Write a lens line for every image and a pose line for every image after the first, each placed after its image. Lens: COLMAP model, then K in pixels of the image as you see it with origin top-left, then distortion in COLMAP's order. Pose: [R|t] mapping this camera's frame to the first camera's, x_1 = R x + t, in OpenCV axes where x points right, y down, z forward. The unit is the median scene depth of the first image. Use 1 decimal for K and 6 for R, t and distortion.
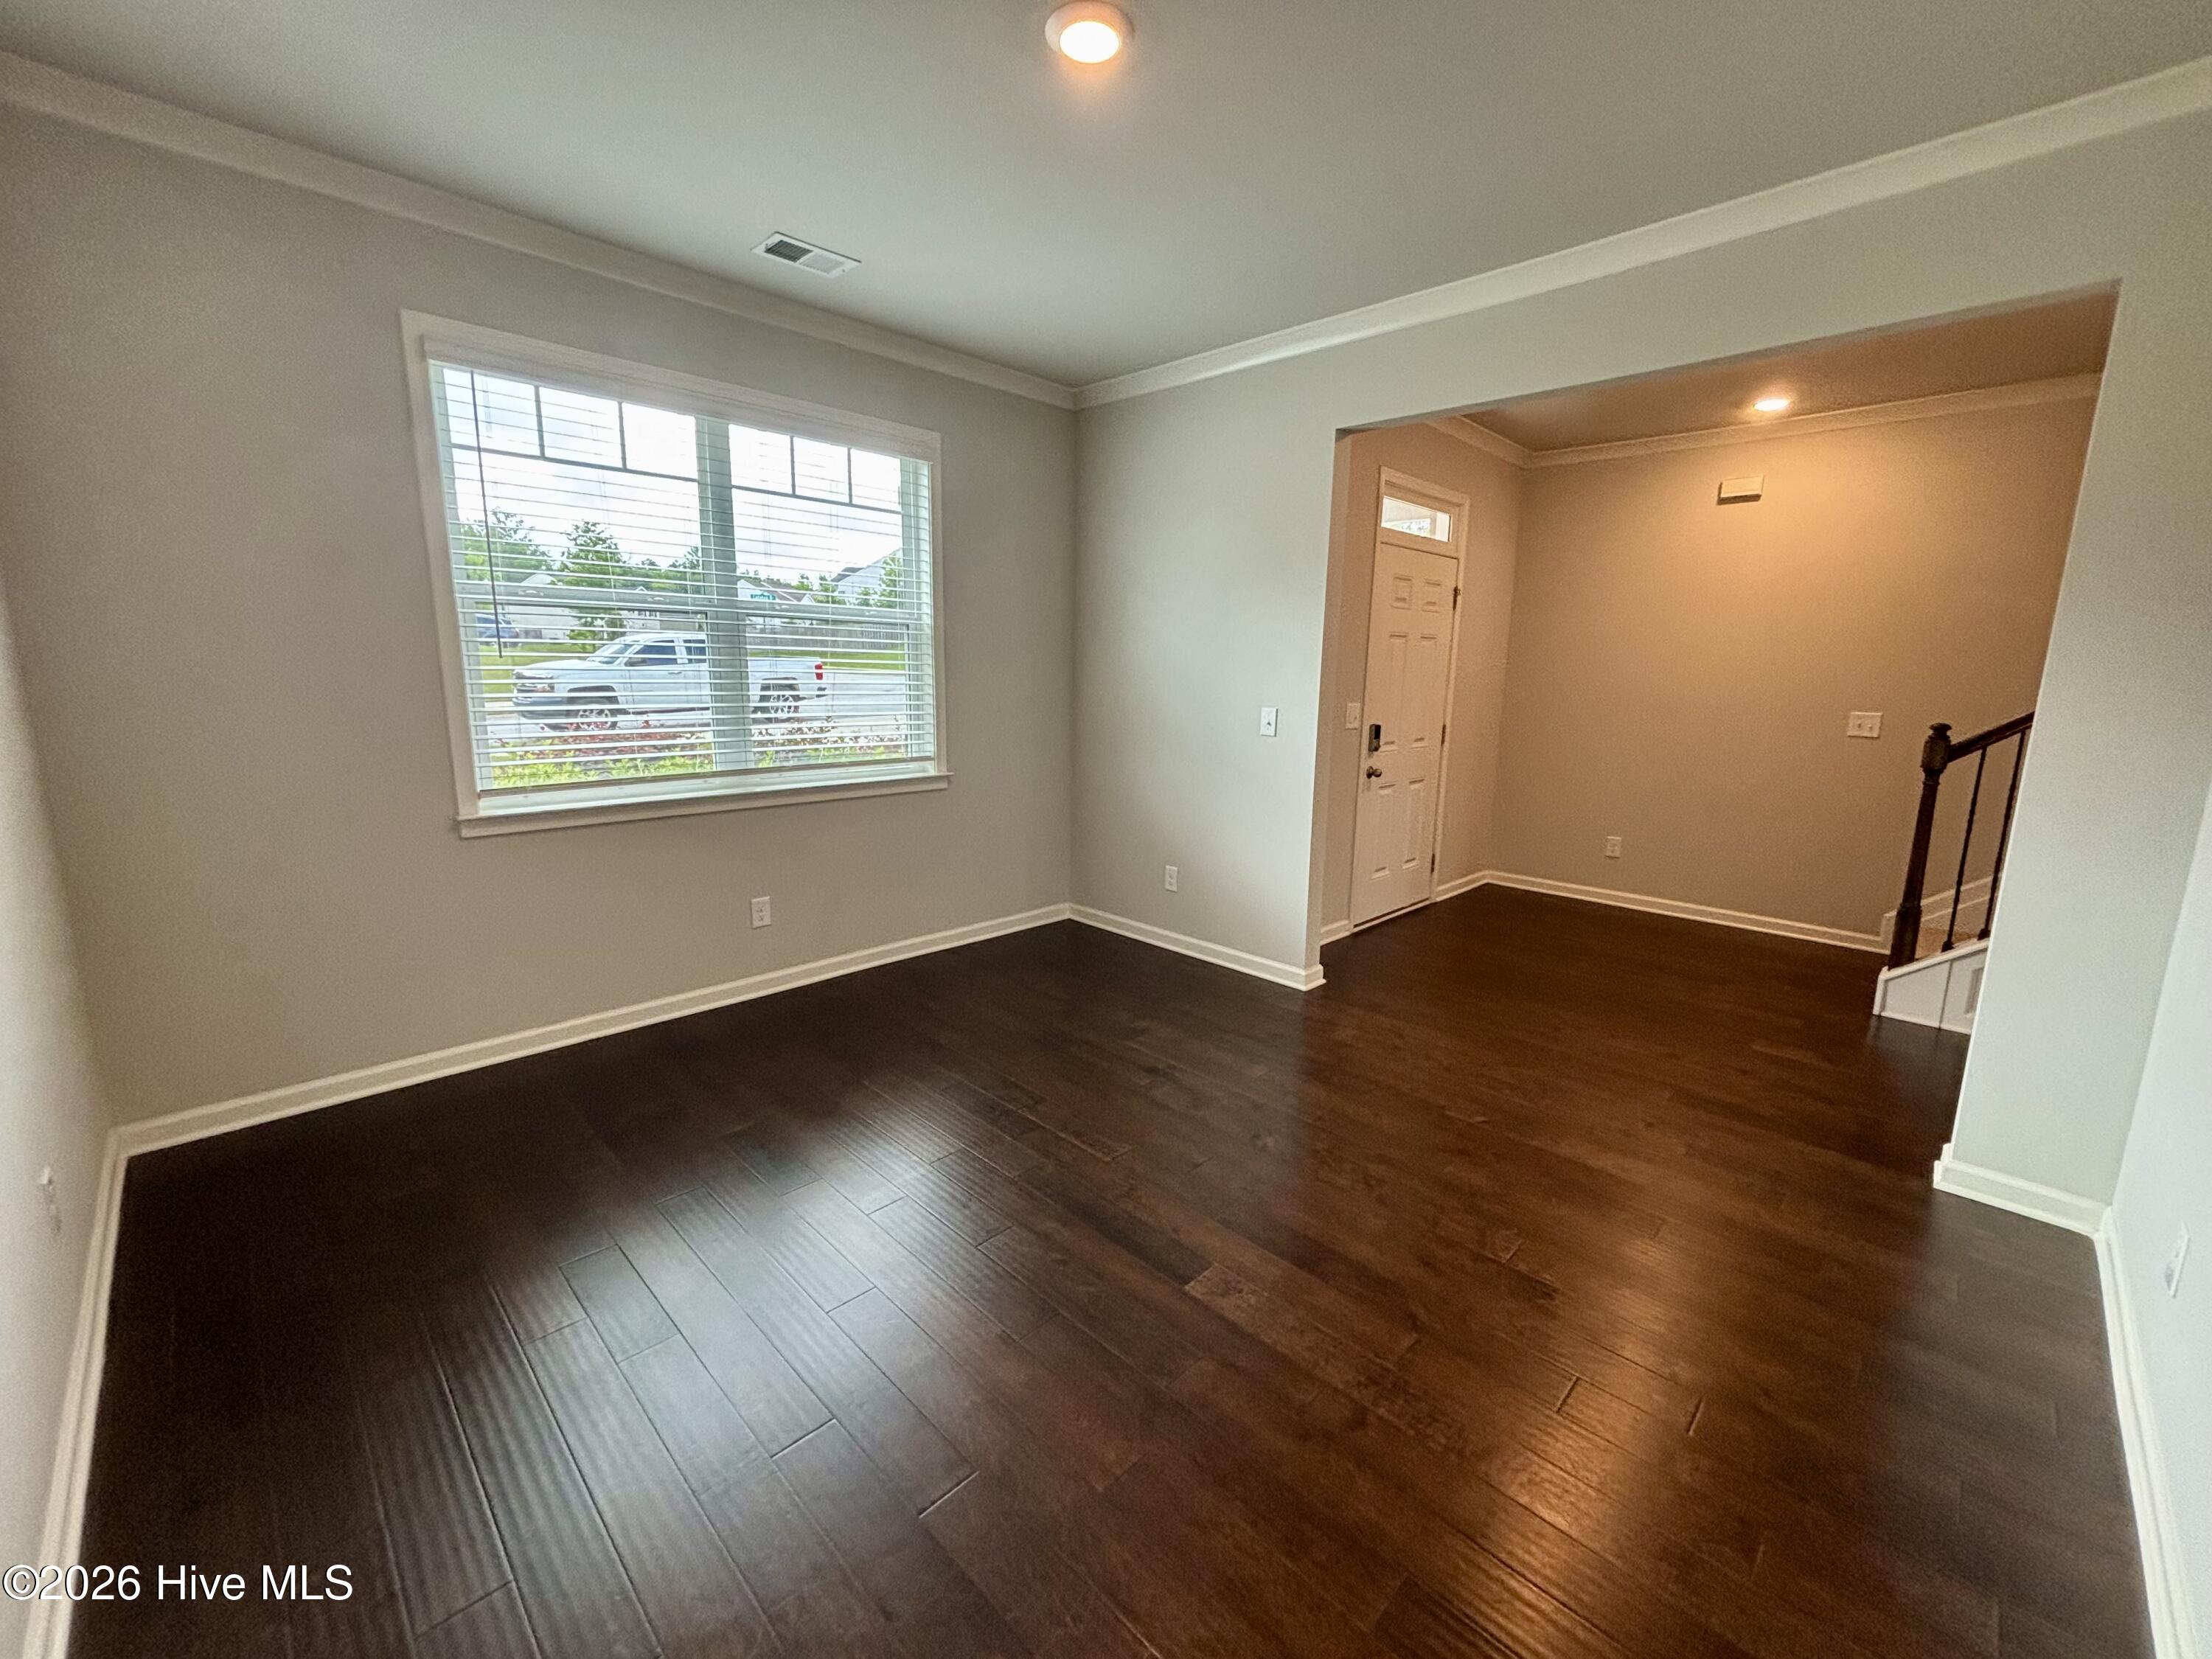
lens RADIAL K [[889.2, 0, 1106.6], [0, 889.2, 825.8], [0, 0, 1]] dist [0.000137, -0.001037]
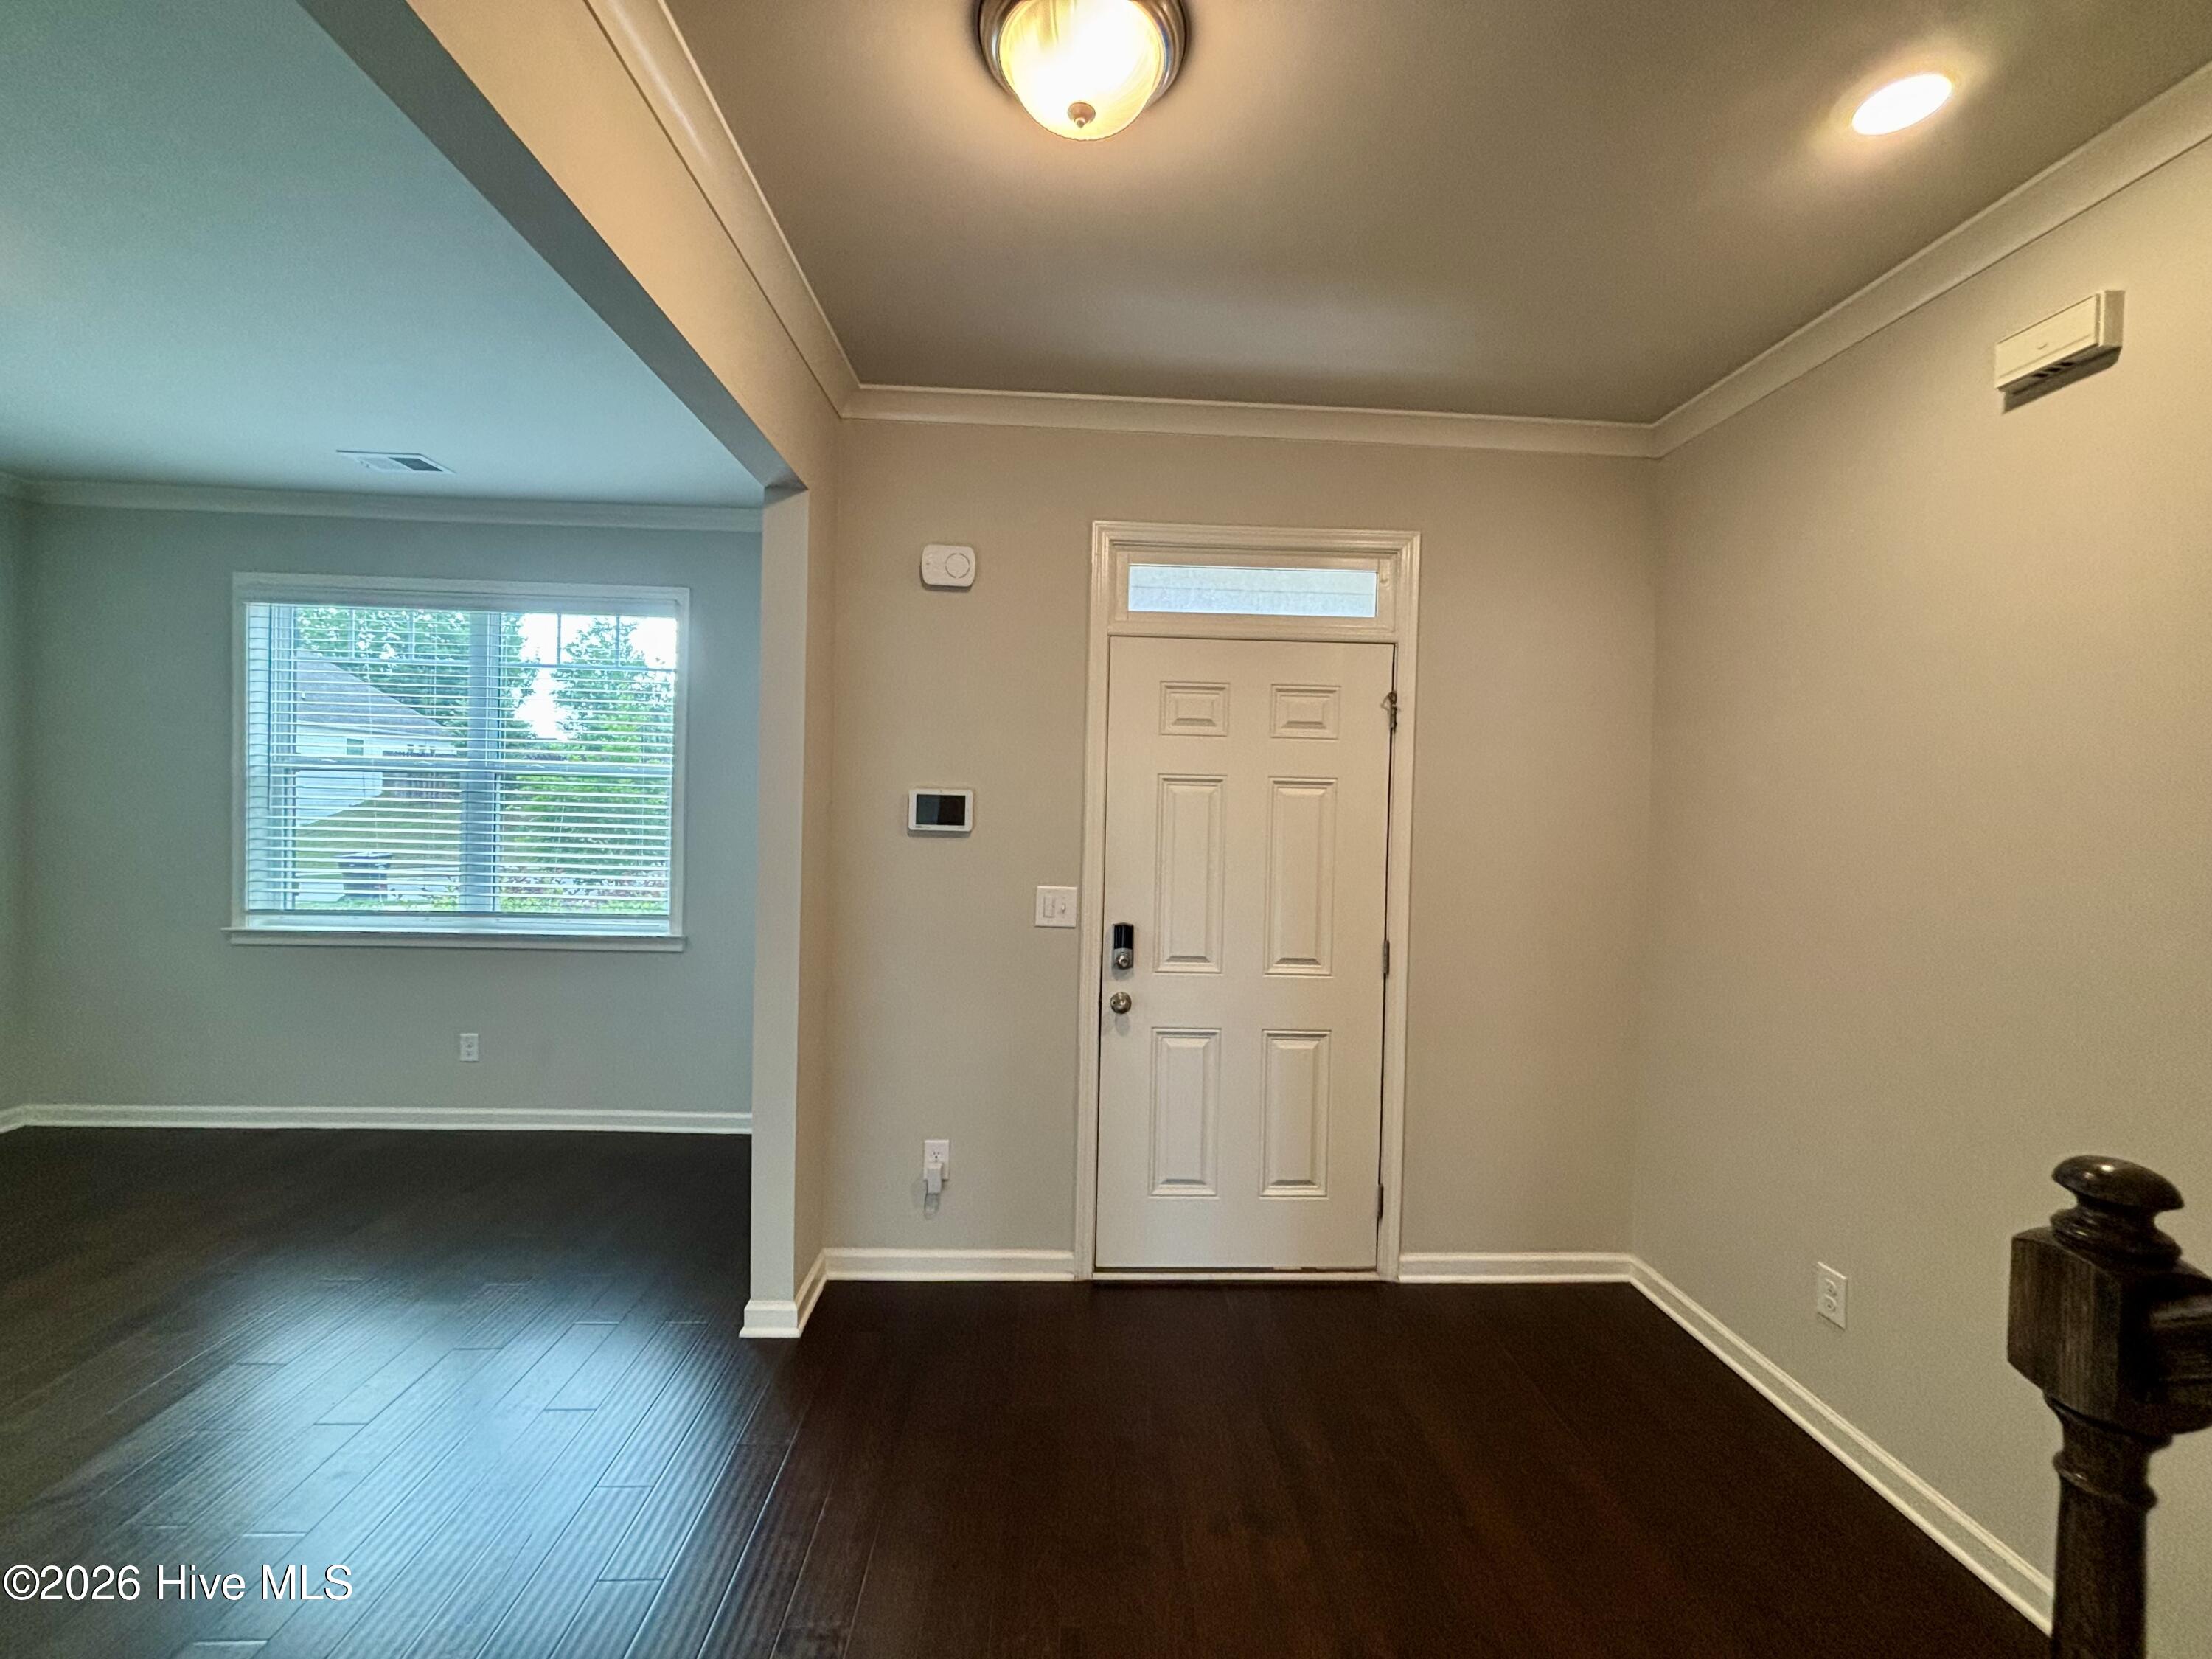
lens RADIAL K [[863.4, 0, 1111.1], [0, 863.4, 818.8], [0, 0, 1]] dist [0.001253, -0.000062]
pose [[0.741900, 0.002750, -0.670505, 0.808560], [-0.134111, 0.980394, -0.144370, -0.116257], [0.656962, 0.197030, 0.727723, 0.657614]]
